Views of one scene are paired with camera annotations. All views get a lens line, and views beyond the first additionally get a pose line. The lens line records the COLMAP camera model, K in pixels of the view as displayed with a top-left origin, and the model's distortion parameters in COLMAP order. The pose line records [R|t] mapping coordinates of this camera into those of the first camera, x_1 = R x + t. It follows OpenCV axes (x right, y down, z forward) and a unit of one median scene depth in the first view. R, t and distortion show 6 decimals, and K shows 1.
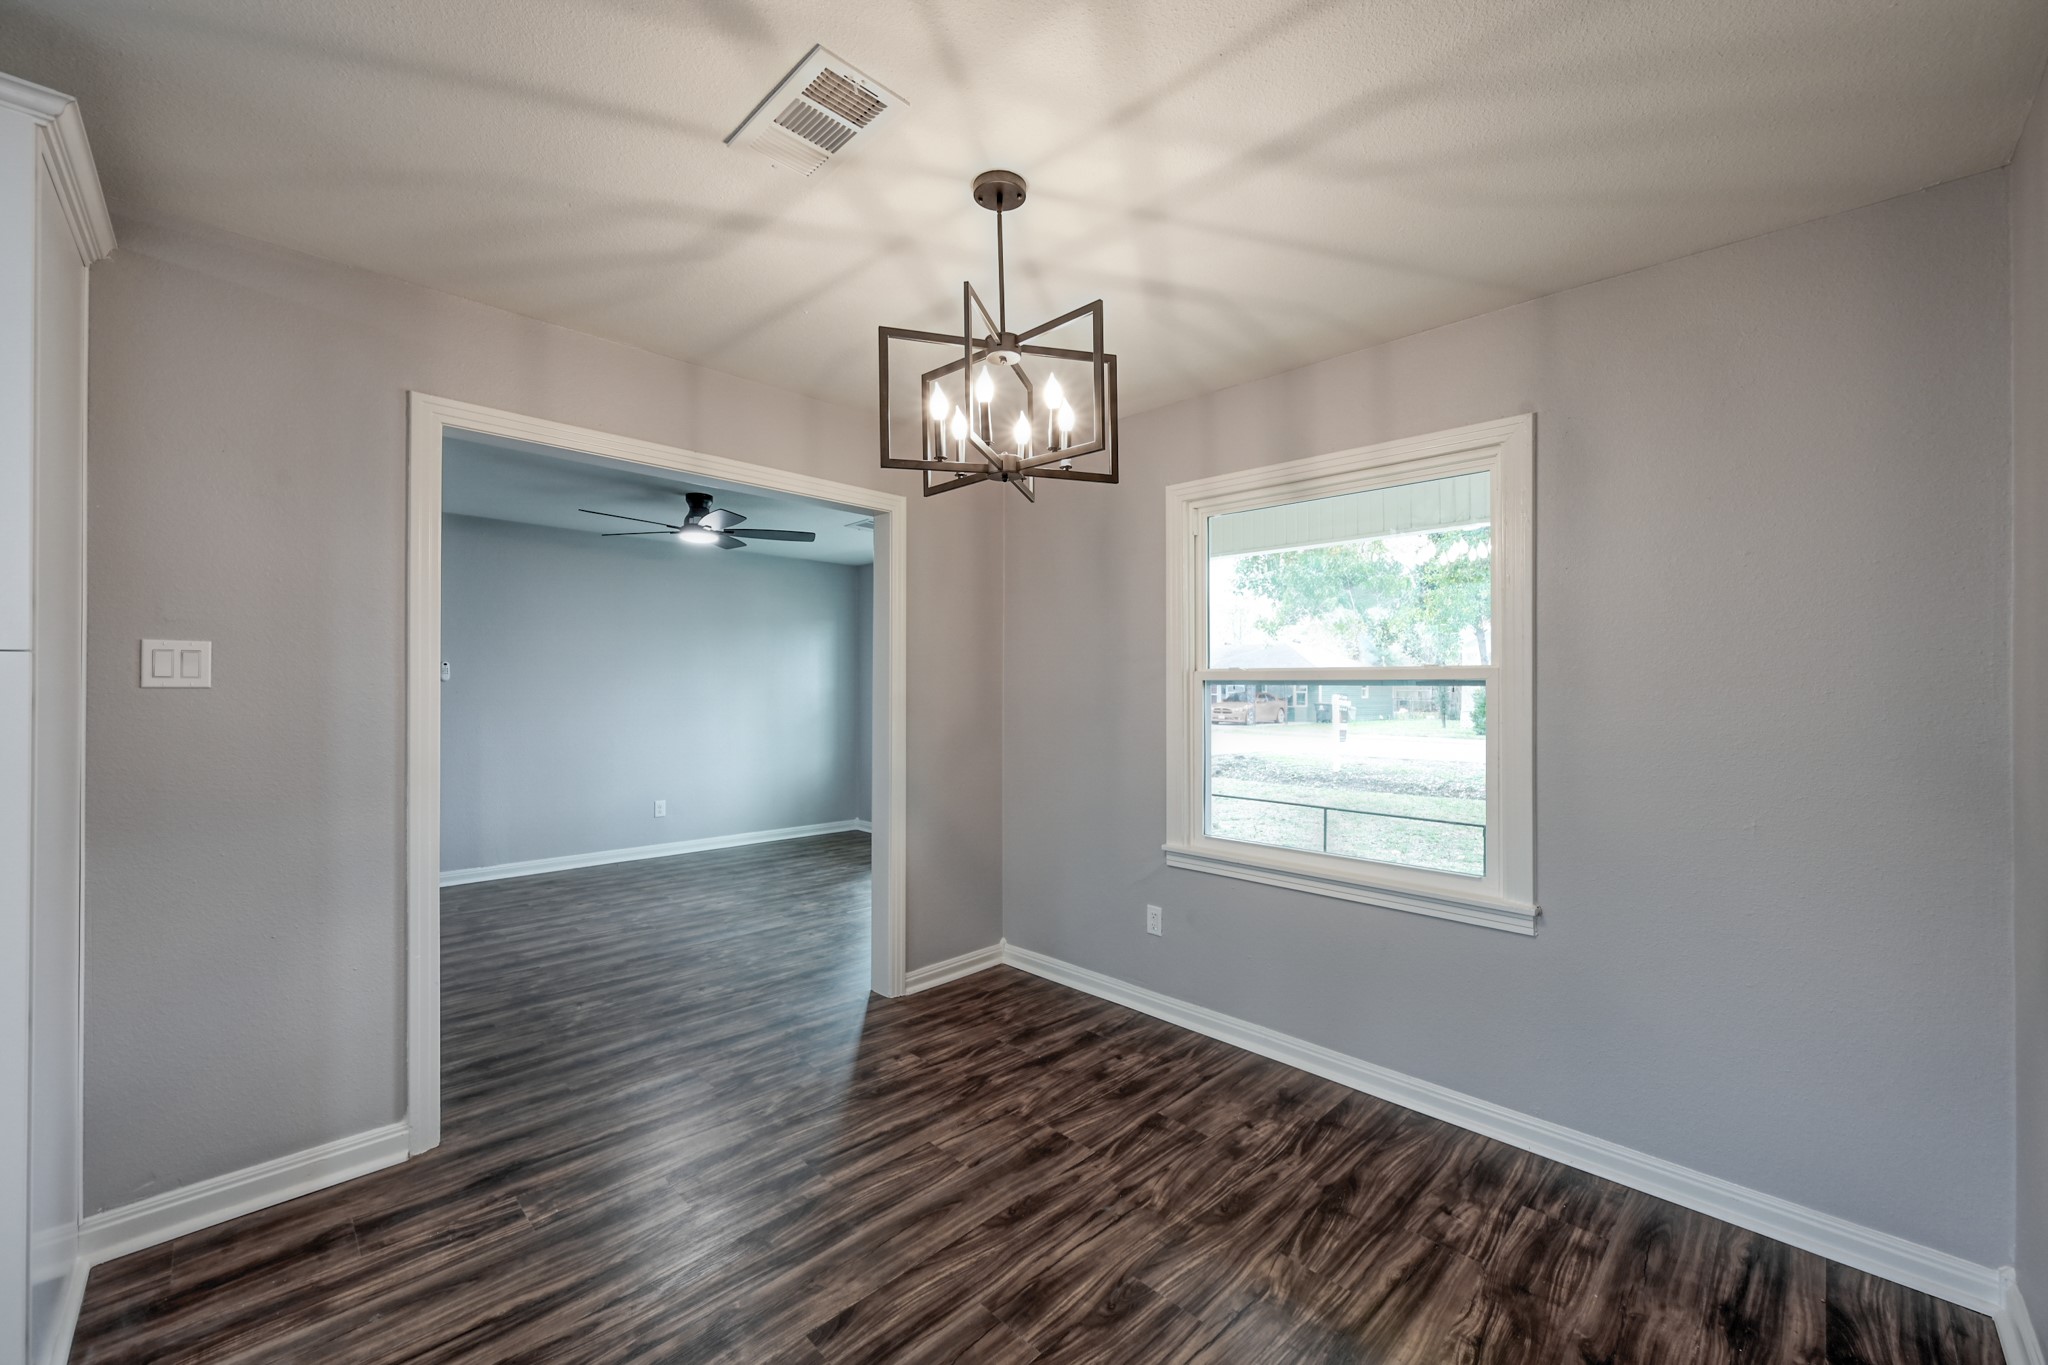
lens RADIAL K [[813.8, 0, 1024.0], [0, 813.8, 682.5], [0, 0, 1]] dist [0.001416, 0.000124]
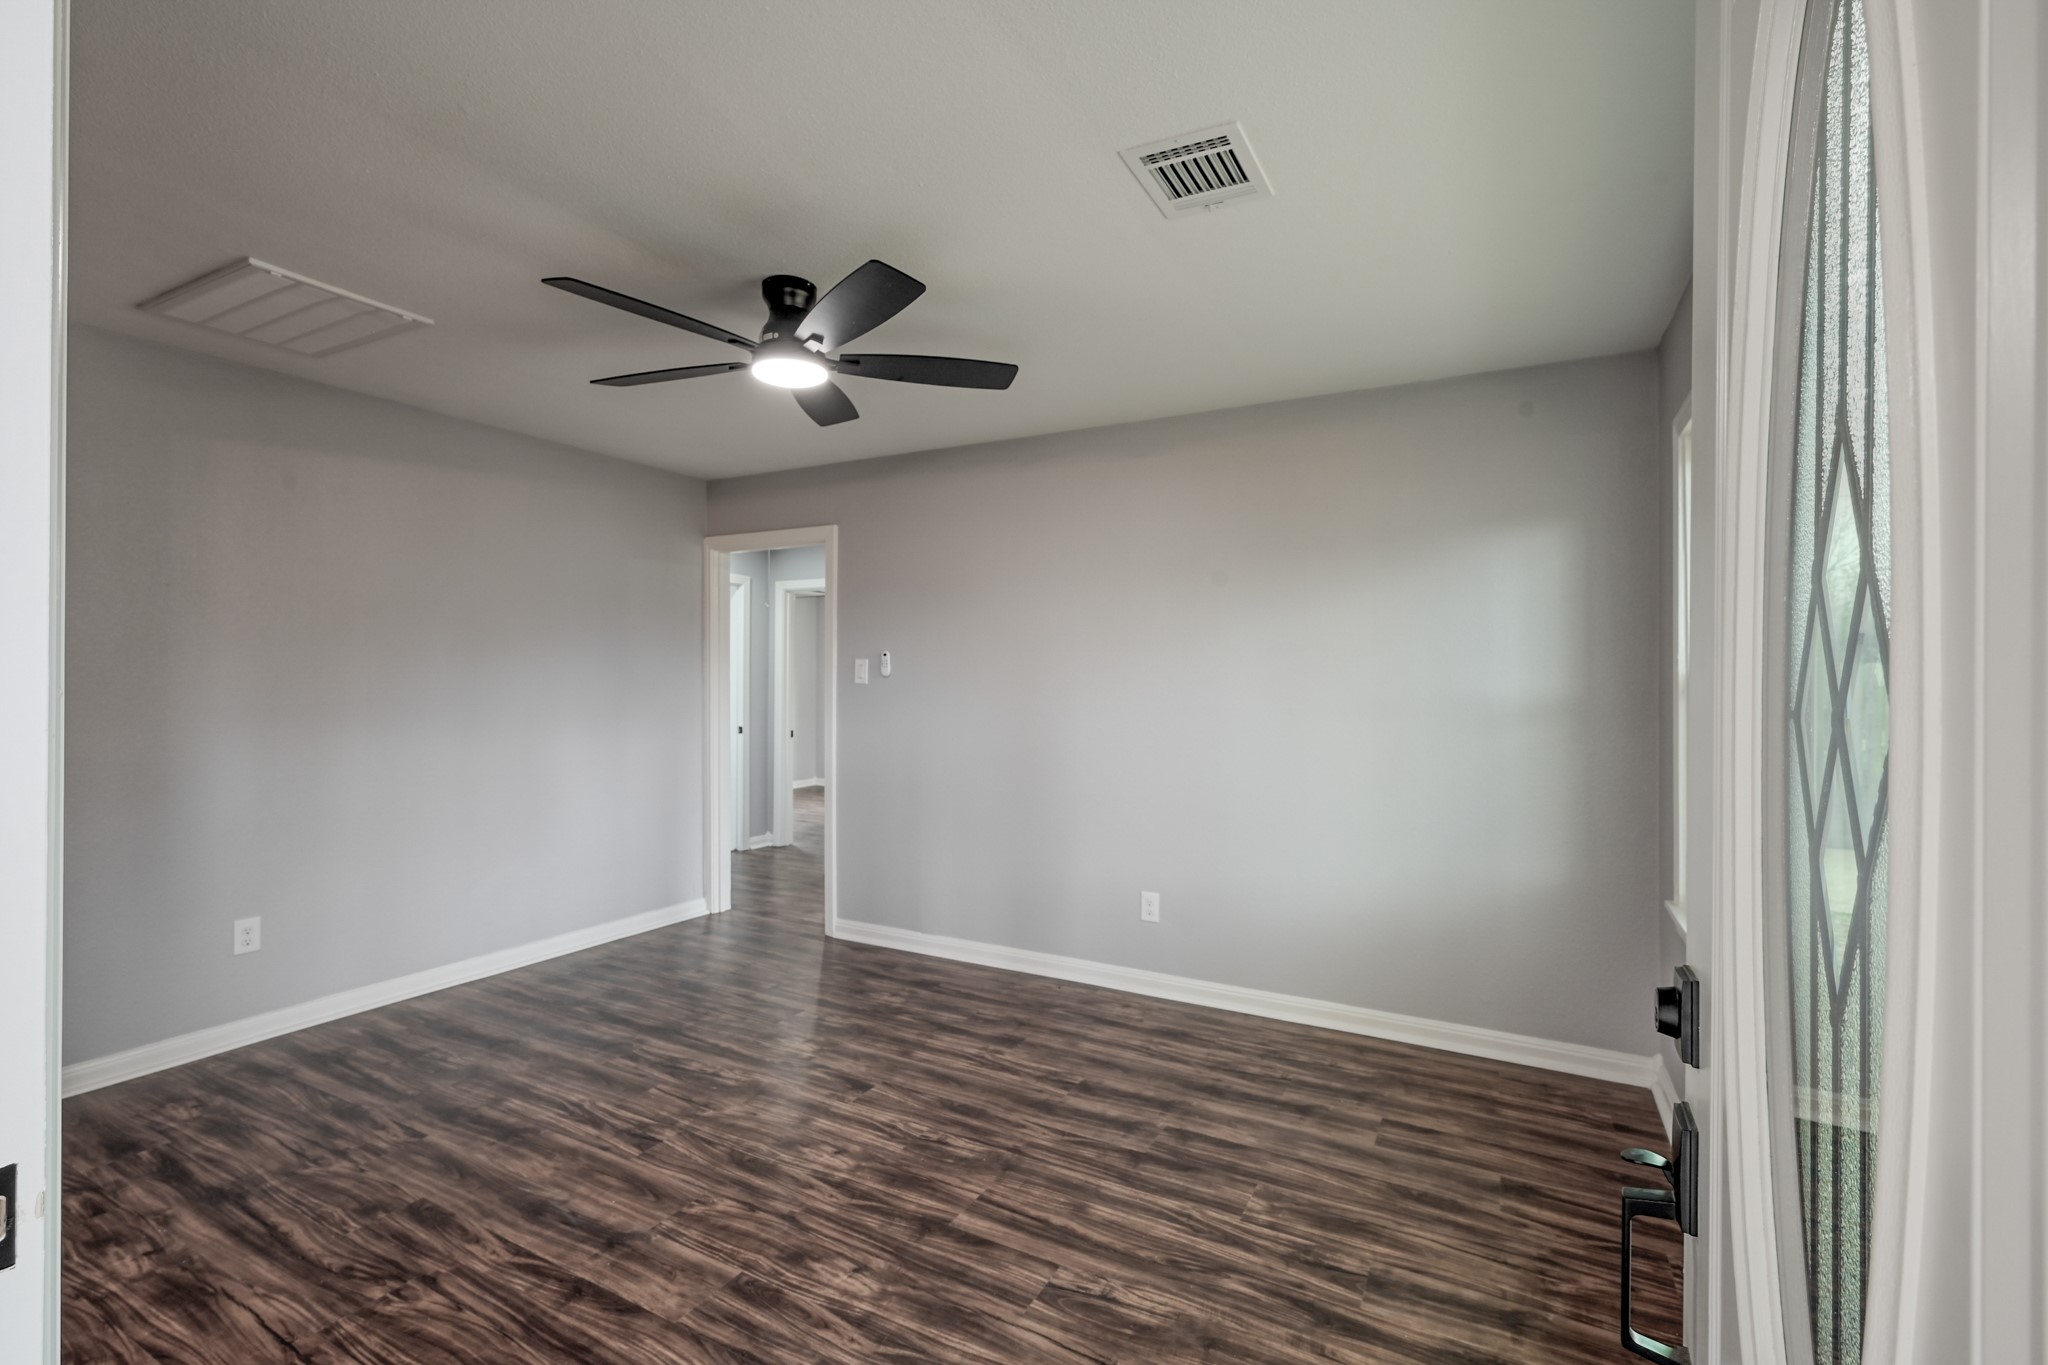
lens RADIAL K [[914.3, 0, 1024.0], [0, 914.3, 682.5], [0, 0, 1]] dist [-0.002127, -0.000300]
pose [[0.288134, 0.000119, -0.957590, 0.207188], [-0.000587, 1.000000, -0.000052, 0.008286], [0.957590, 0.000578, 0.288134, 1.332290]]
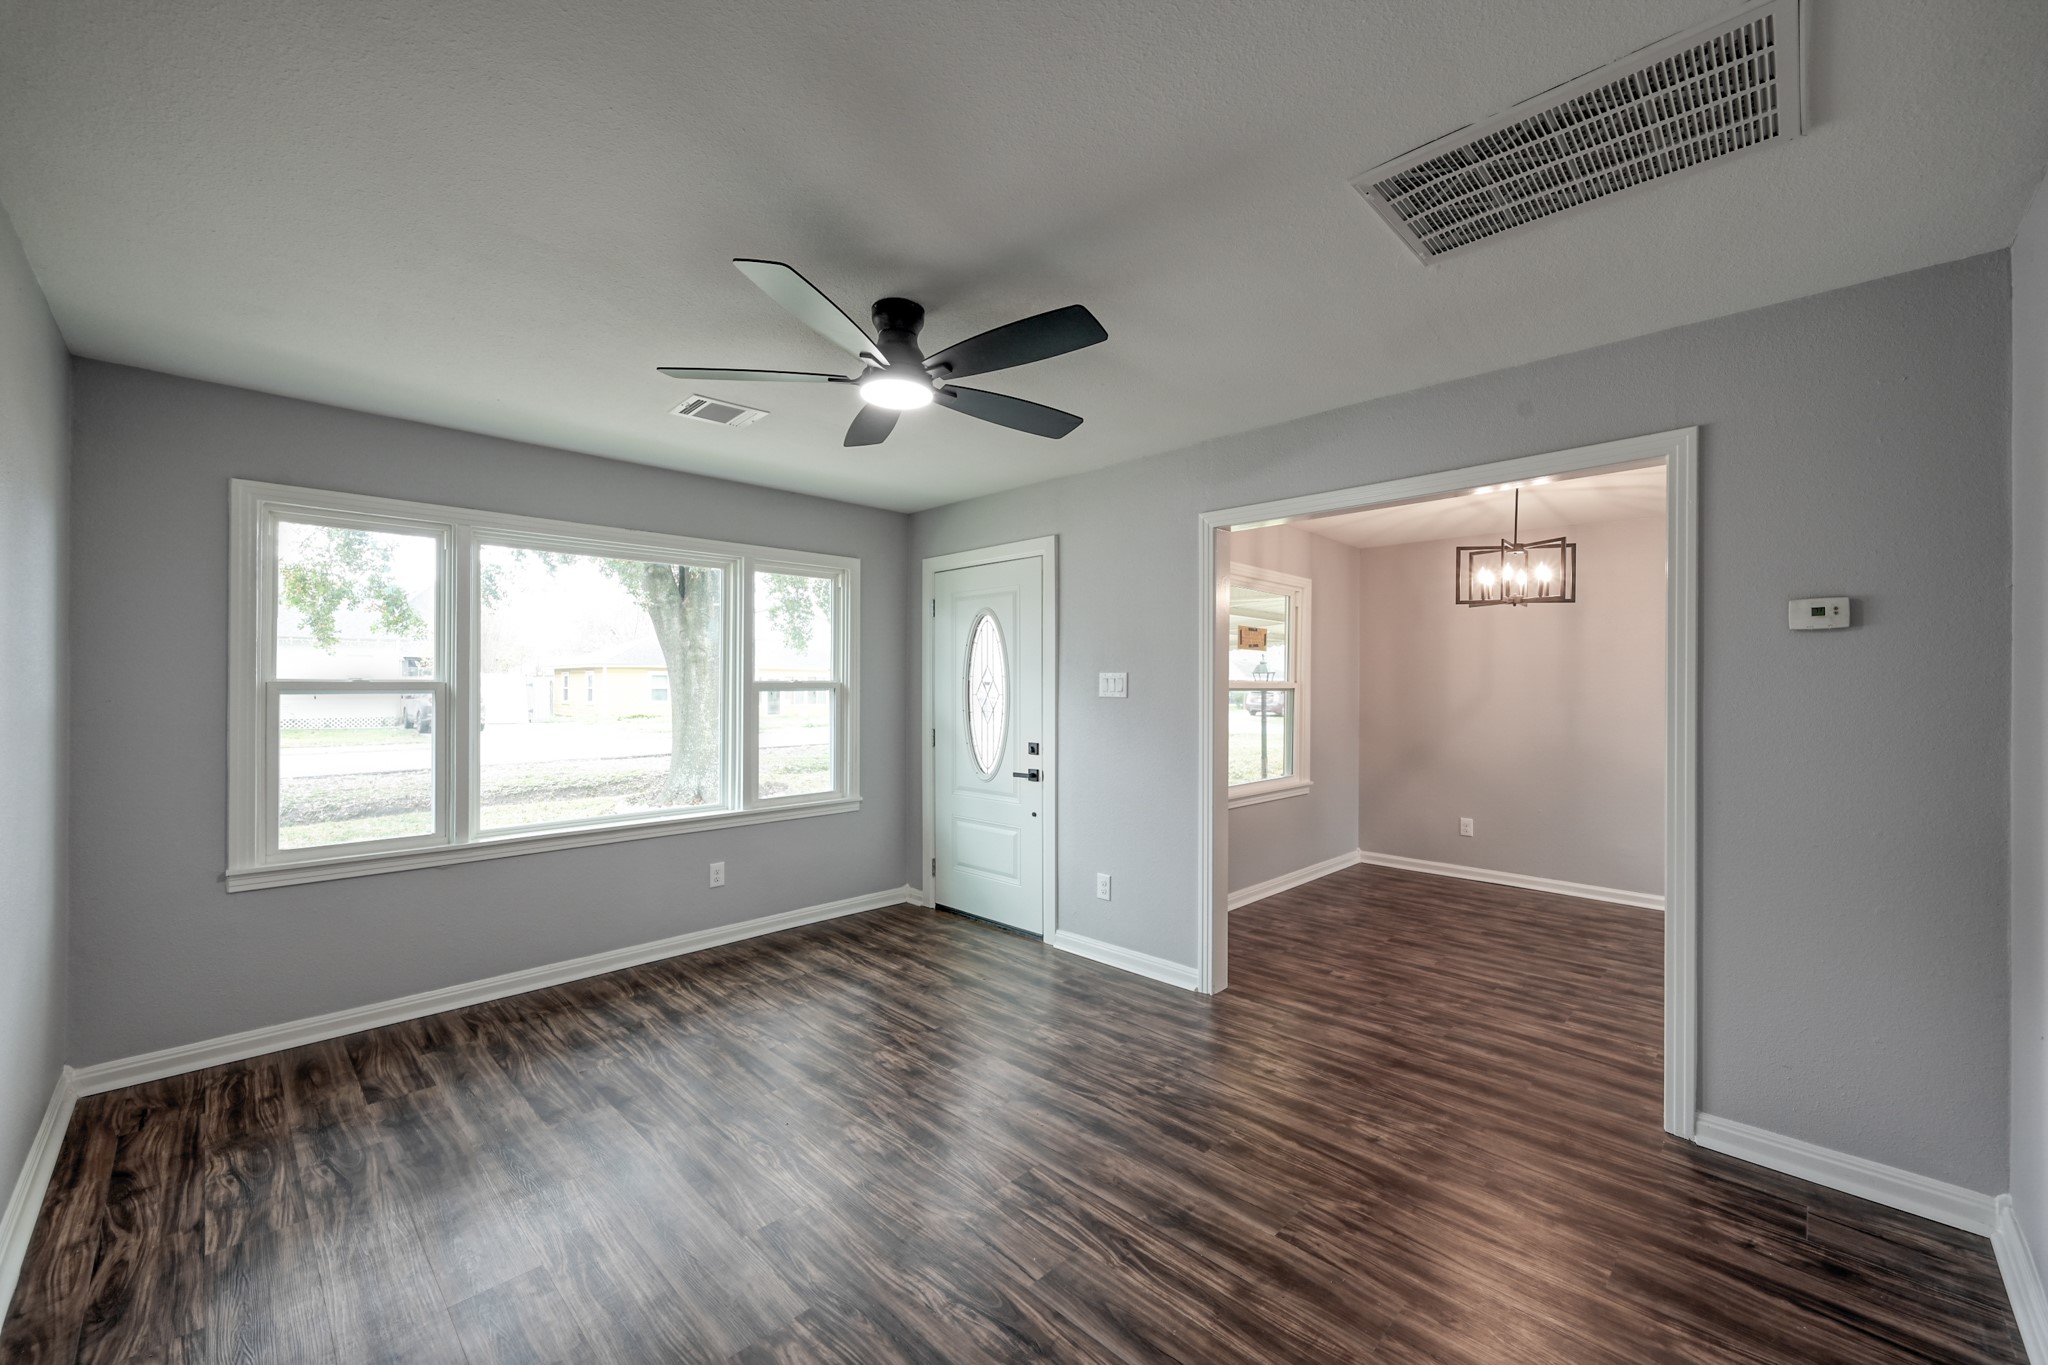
lens RADIAL K [[813.8, 0, 1024.0], [0, 813.8, 682.5], [0, 0, 1]] dist [0.001416, 0.000124]
pose [[-0.013368, 0.002399, 0.999908, -1.210071], [-0.006257, 0.999977, -0.002483, -0.005272], [-0.999891, -0.006290, -0.013352, 1.267577]]
